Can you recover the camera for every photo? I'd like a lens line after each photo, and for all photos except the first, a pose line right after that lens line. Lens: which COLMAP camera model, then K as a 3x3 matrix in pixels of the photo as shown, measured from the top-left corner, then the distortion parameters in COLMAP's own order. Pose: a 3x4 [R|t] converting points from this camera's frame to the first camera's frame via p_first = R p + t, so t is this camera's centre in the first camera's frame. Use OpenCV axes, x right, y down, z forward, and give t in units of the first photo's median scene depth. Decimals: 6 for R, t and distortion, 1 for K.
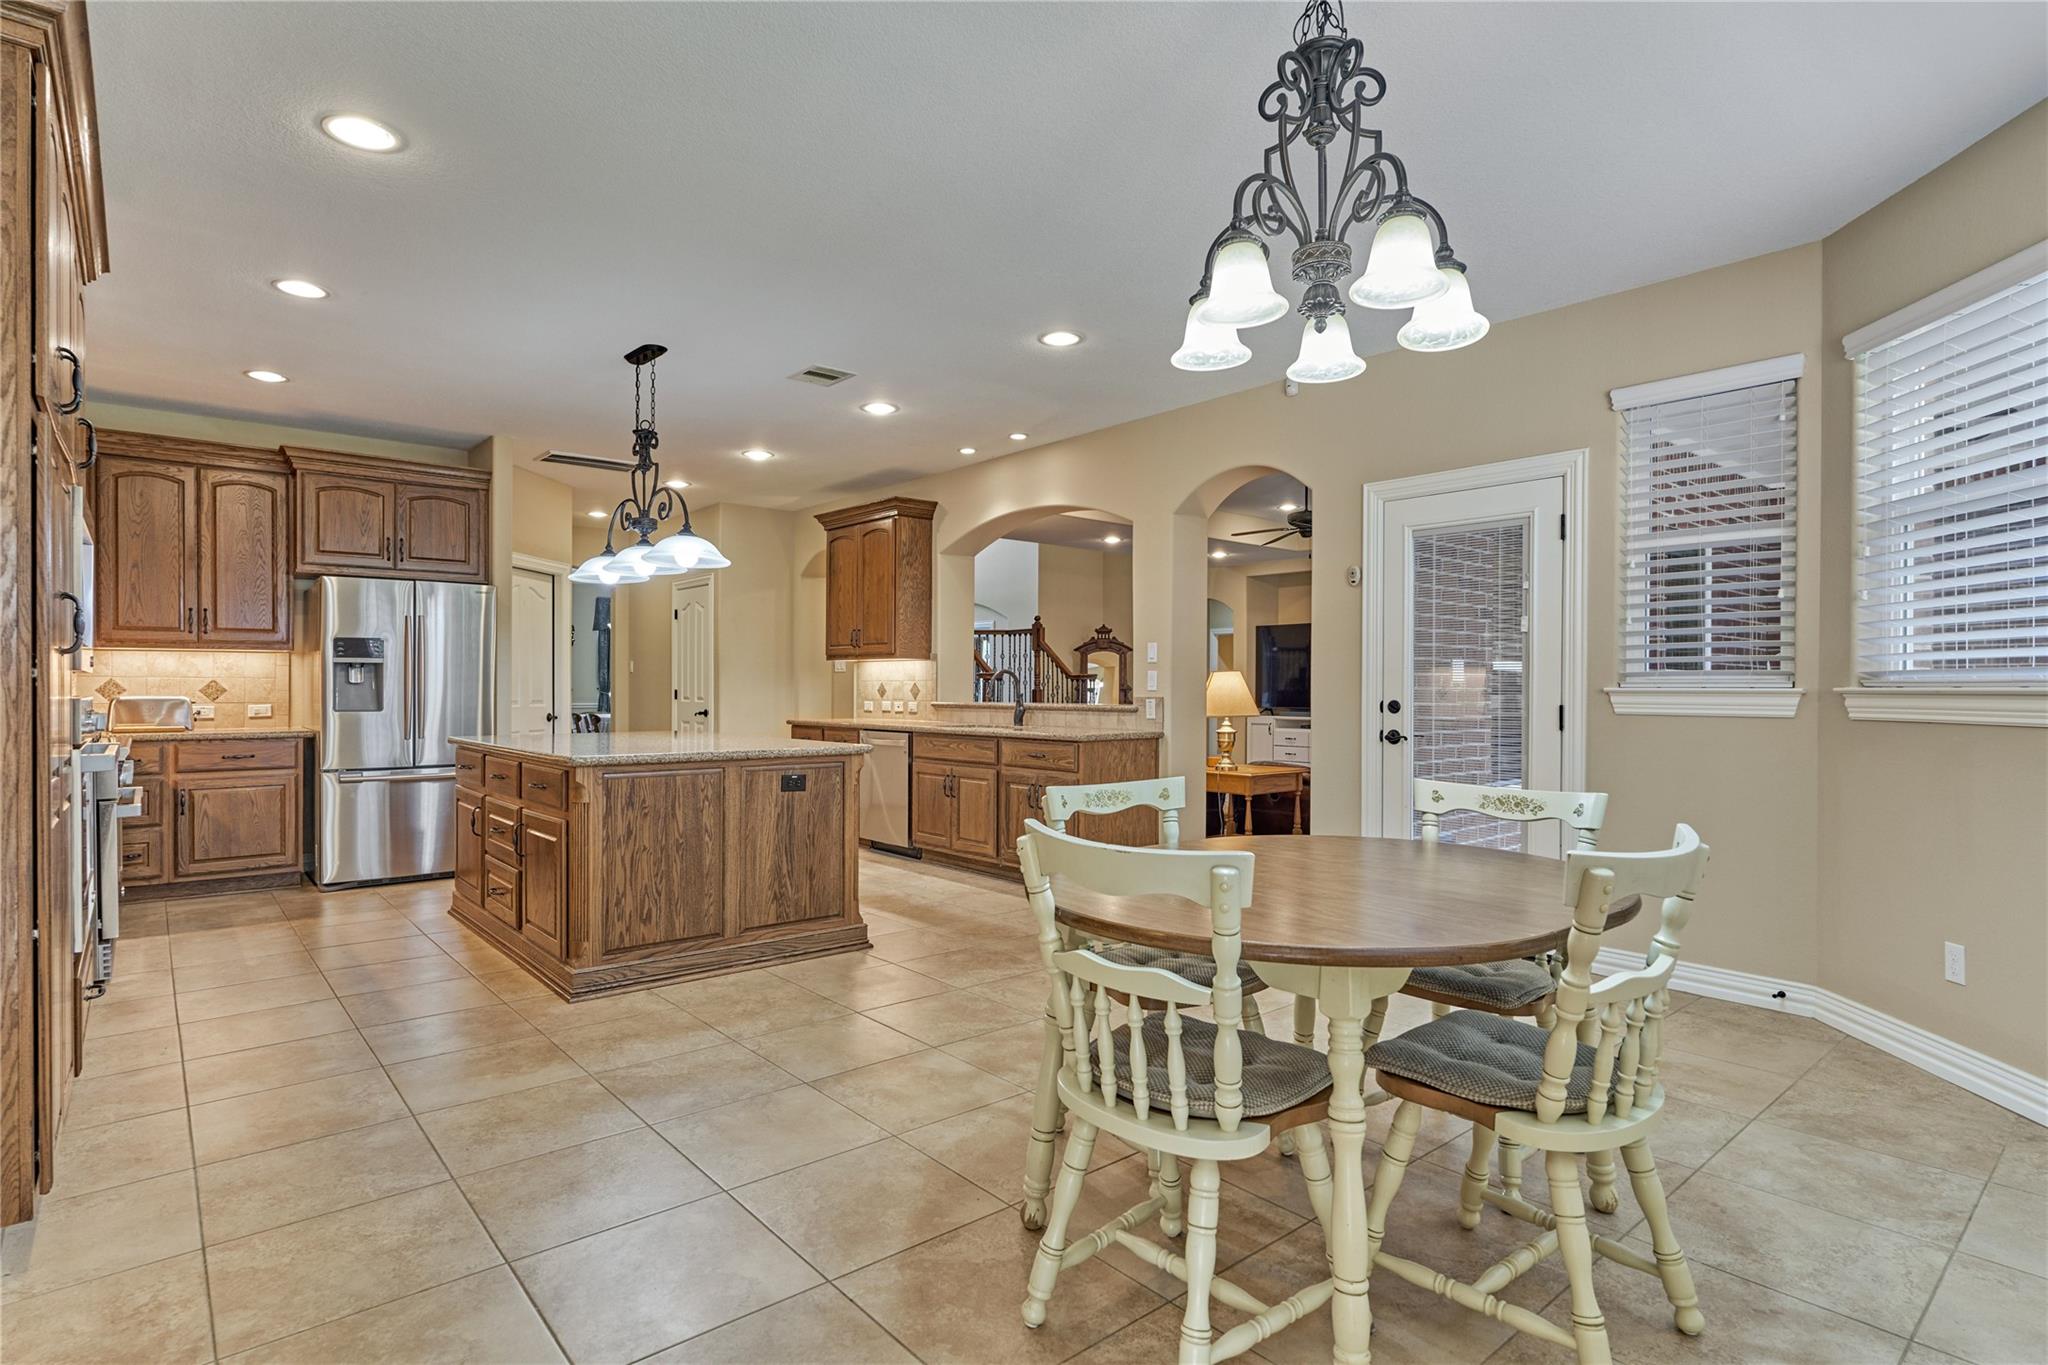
lens RADIAL K [[1034.3, 0, 1003.0], [0, 1034.3, 683.6], [0, 0, 1]] dist [-0.001733, -0.000443]
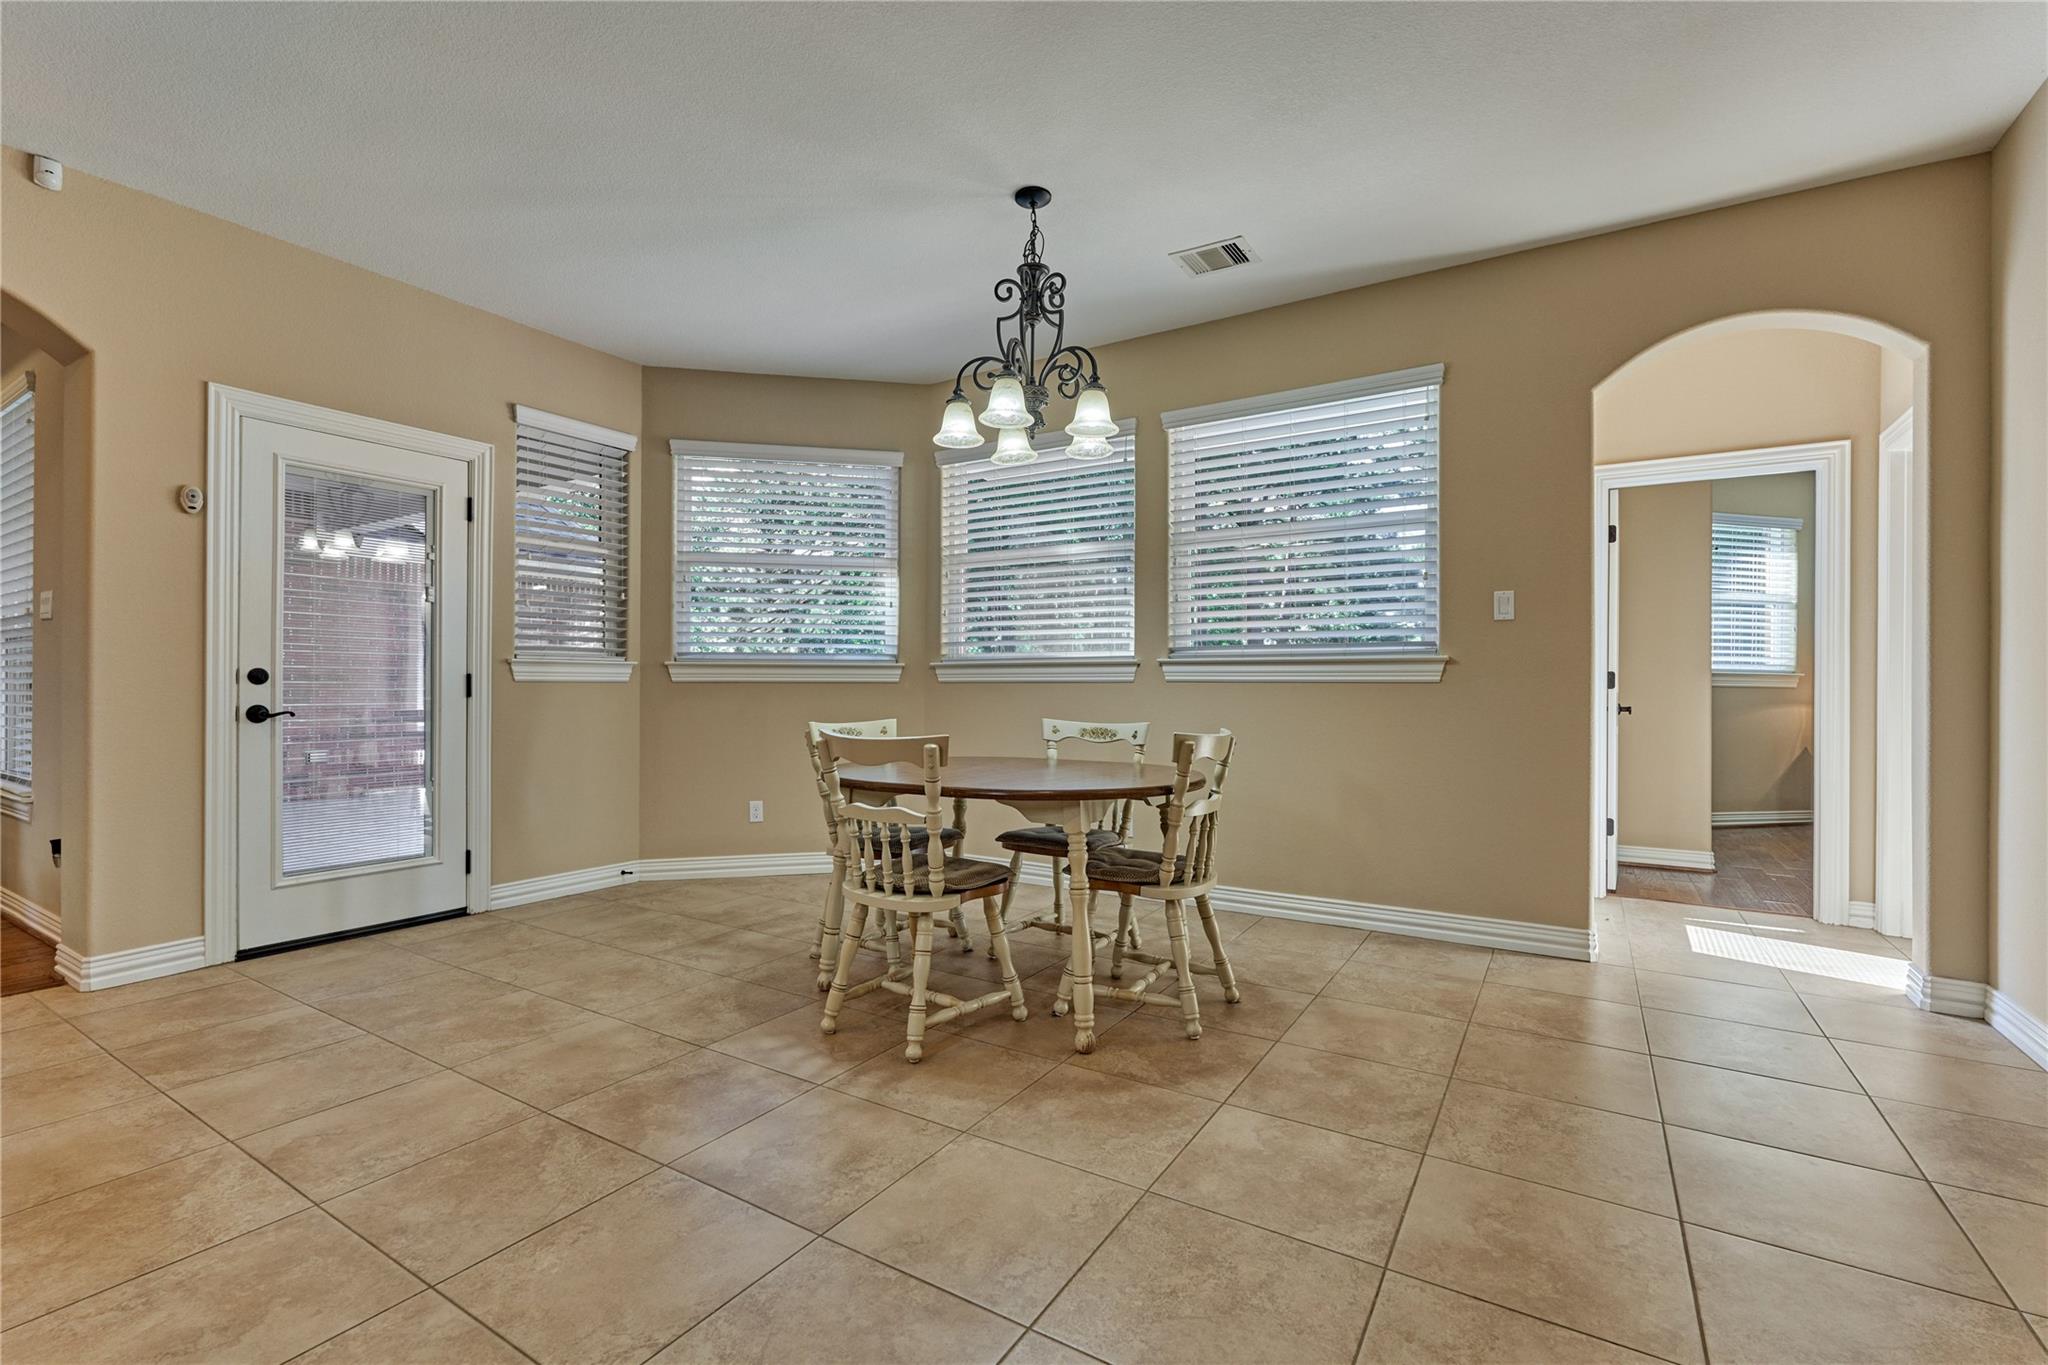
lens RADIAL K [[895.5, 0, 1026.8], [0, 895.5, 686.6], [0, 0, 1]] dist [-0.003394, 0.000094]
pose [[-0.311344, -0.005124, 0.950284, -0.386582], [-0.006078, 0.999976, 0.003400, 0.020284], [-0.950278, -0.004718, -0.311367, 0.534606]]
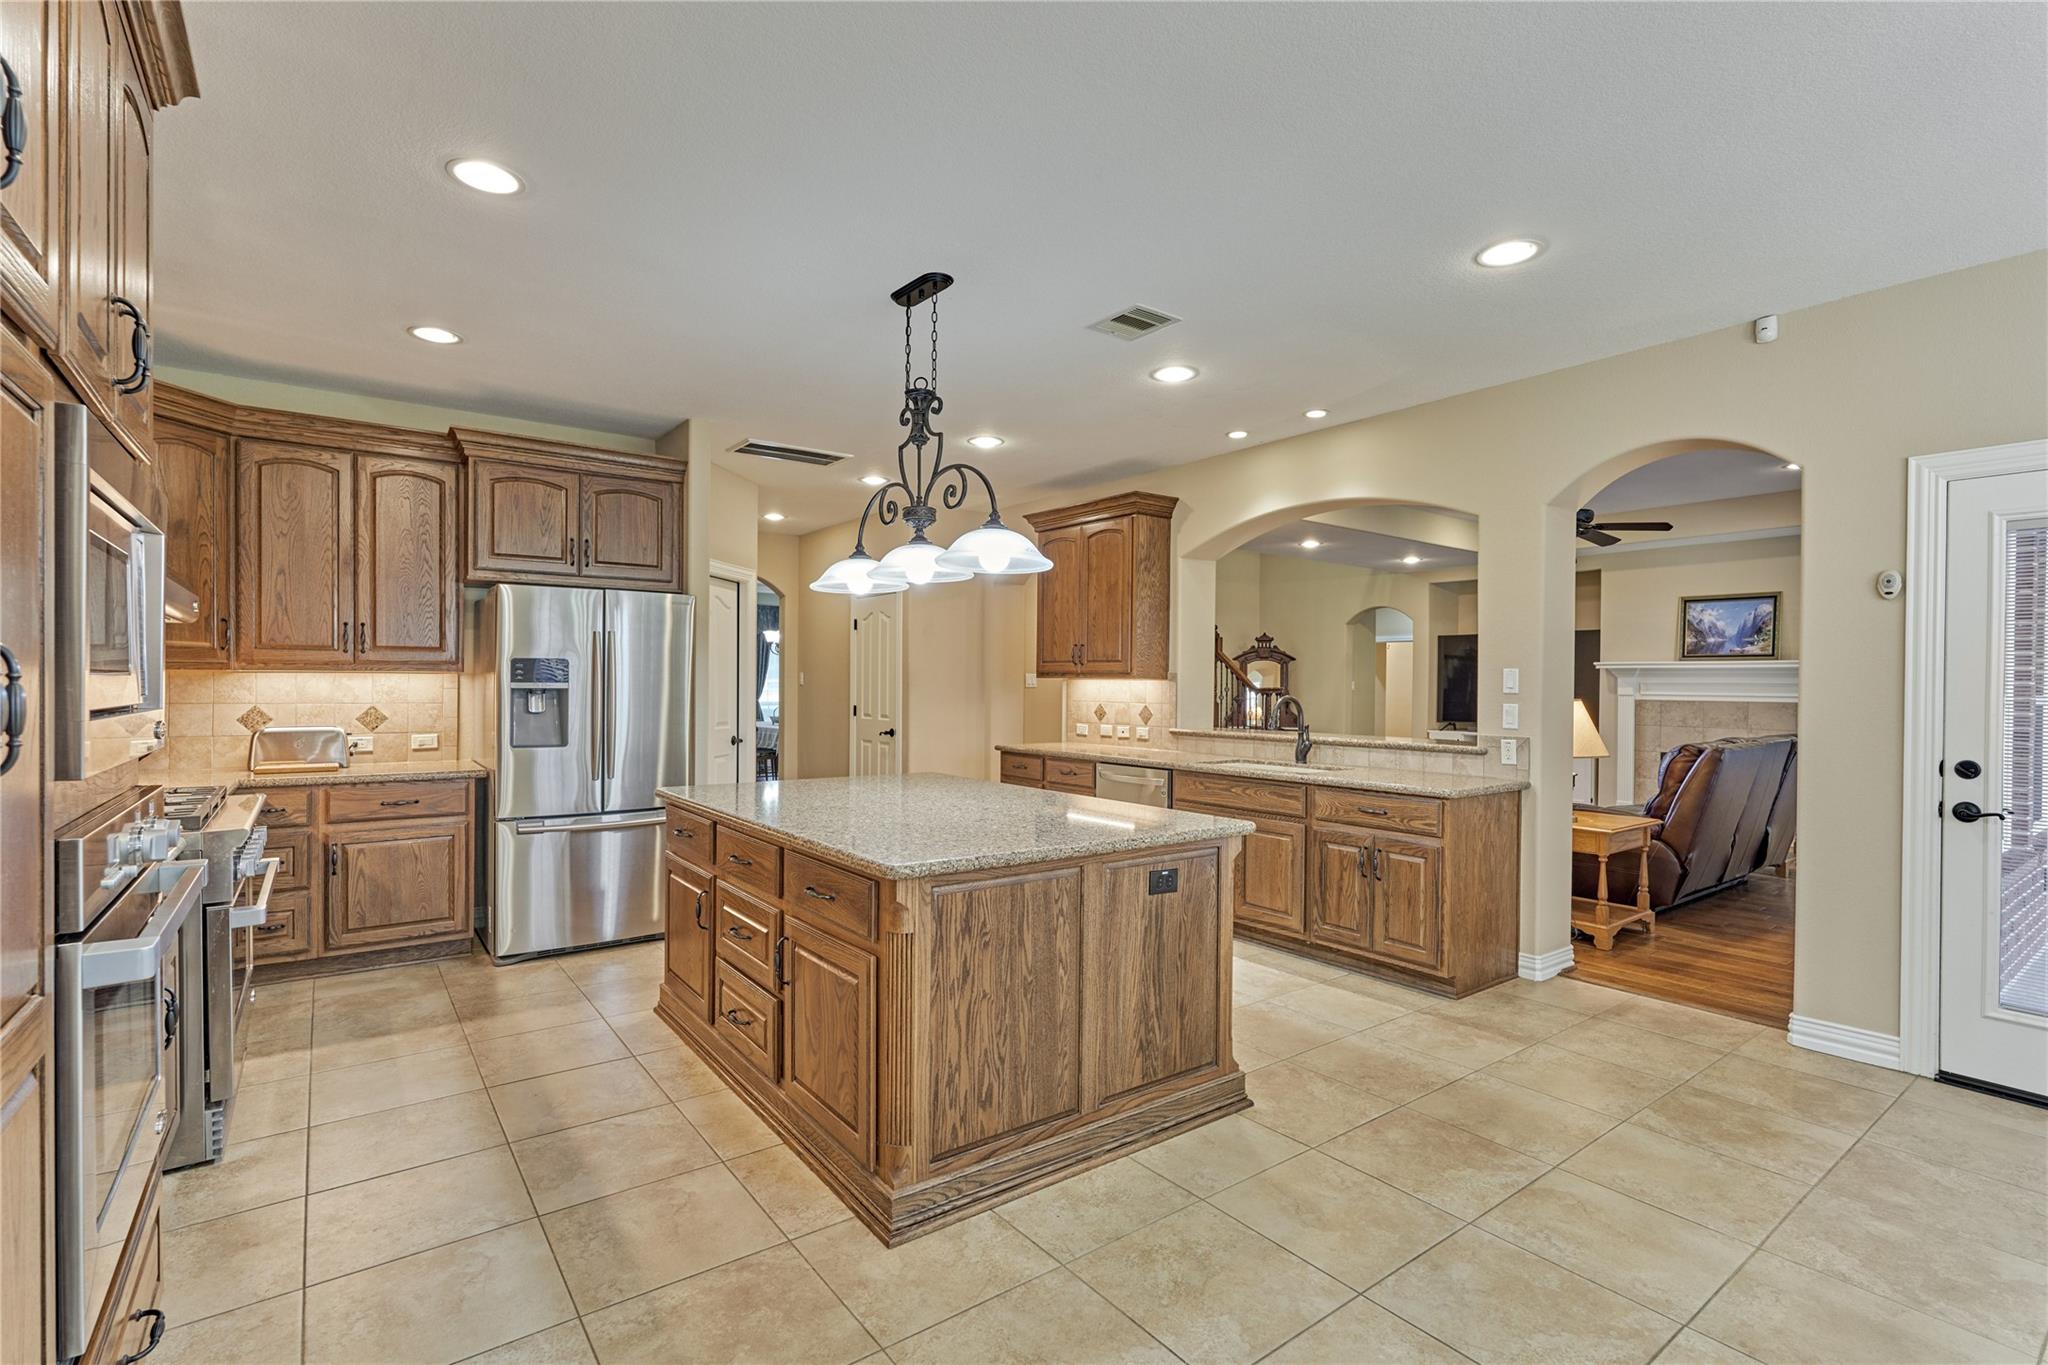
lens RADIAL K [[941.8, 0, 1024.0], [0, 941.8, 682.5], [0, 0, 1]] dist [-0.004712, 0.000071]
pose [[0.998524, 0.005753, -0.054012, -0.193773], [-0.005621, 0.999981, 0.002594, -0.028973], [0.054026, -0.002287, 0.998537, 0.265771]]
